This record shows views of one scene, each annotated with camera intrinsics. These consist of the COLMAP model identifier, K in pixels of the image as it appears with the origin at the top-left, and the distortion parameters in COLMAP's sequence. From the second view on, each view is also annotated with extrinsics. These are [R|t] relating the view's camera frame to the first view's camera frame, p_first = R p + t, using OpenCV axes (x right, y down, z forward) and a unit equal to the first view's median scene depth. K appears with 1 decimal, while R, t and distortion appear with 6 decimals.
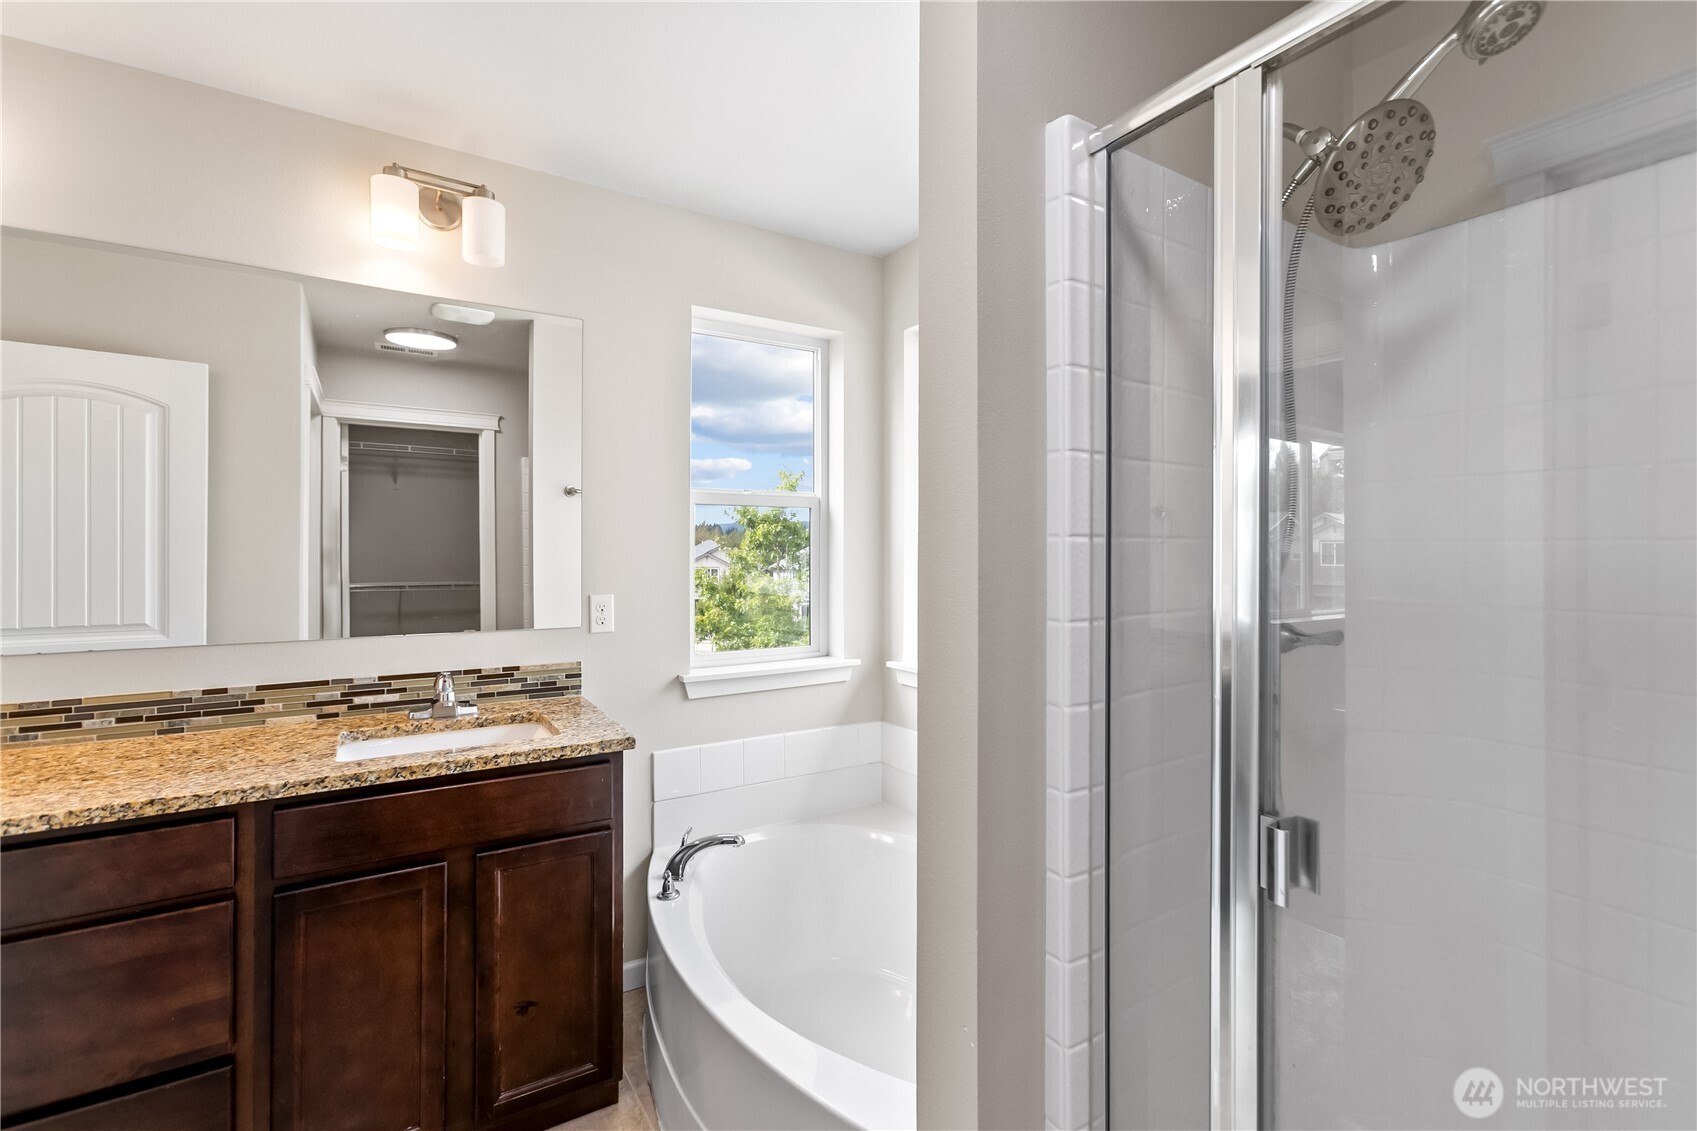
lens RADIAL K [[760.1, 0, 849.6], [0, 760.1, 537.9], [0, 0, 1]] dist [0.002842, 0.000983]
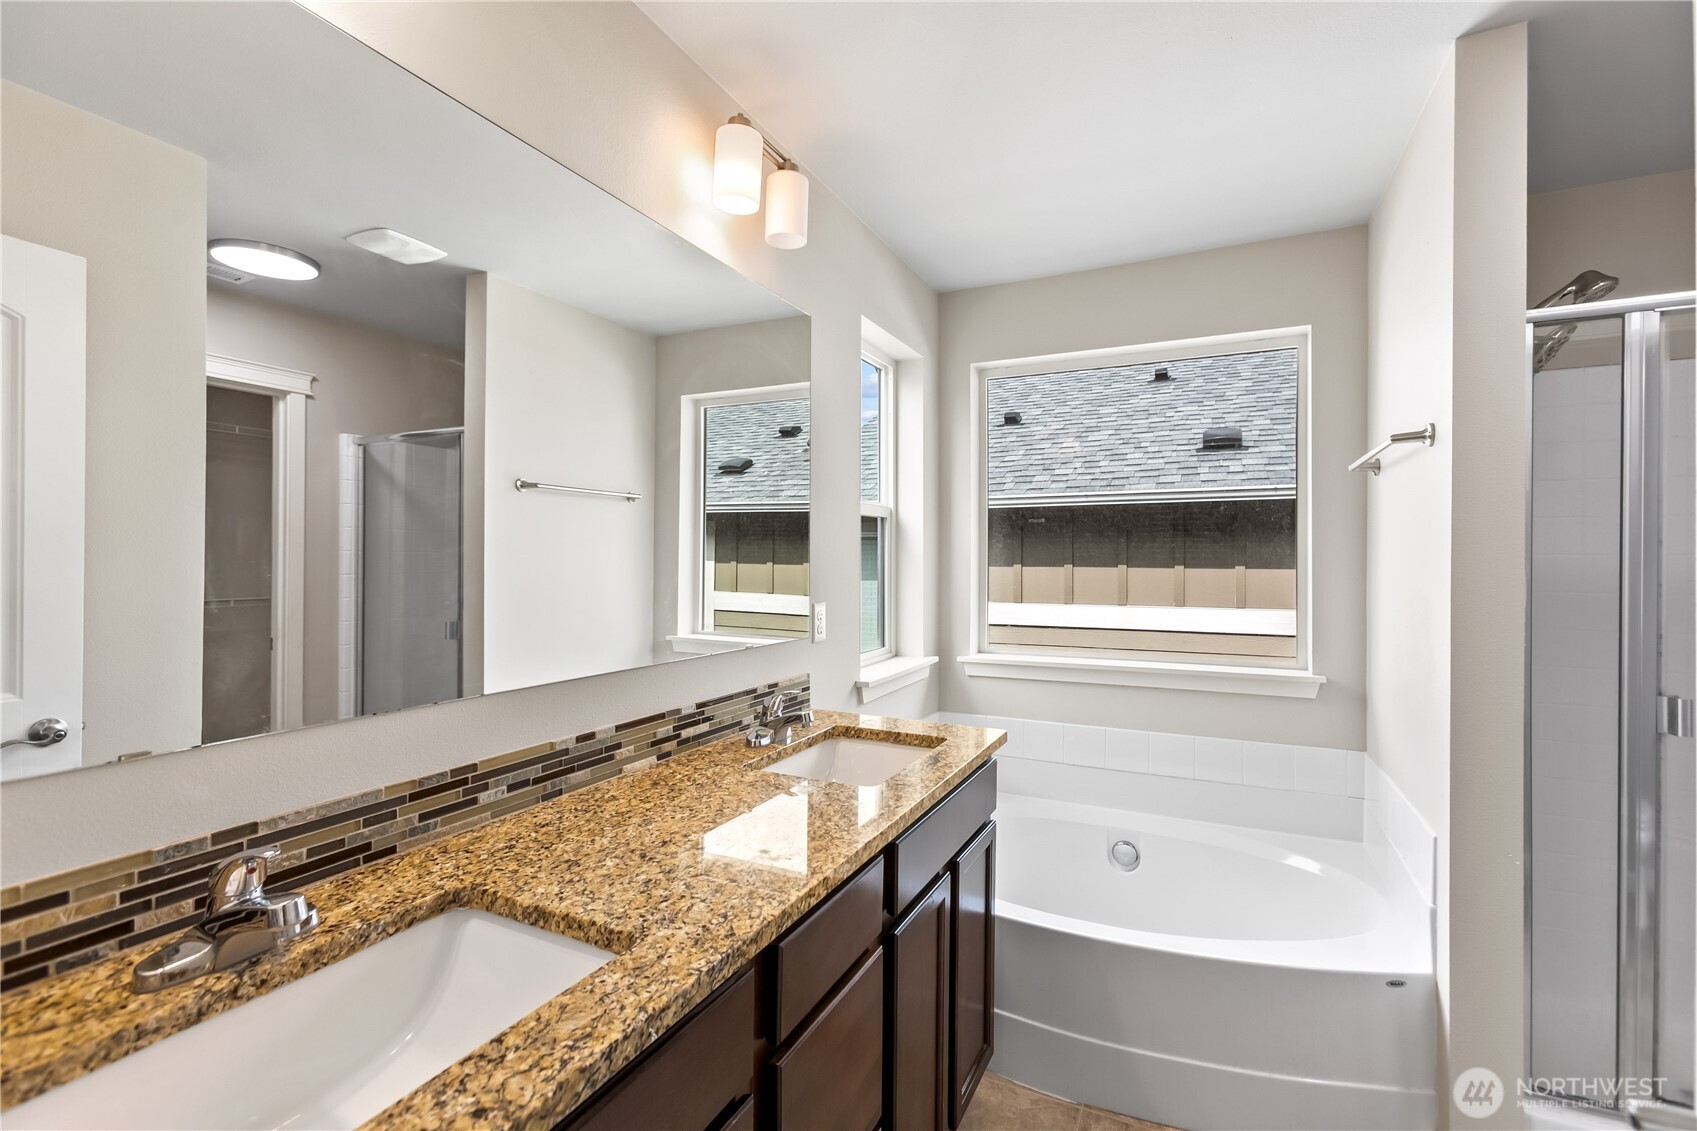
lens RADIAL K [[759.3, 0, 852.2], [0, 759.3, 550.3], [0, 0, 1]] dist [-0.017125, 0.012830]
pose [[0.855001, 0.008971, 0.518548, -0.943925], [-0.013419, 0.999898, 0.004827, 0.004107], [-0.518452, -0.011086, 0.855035, 0.193788]]
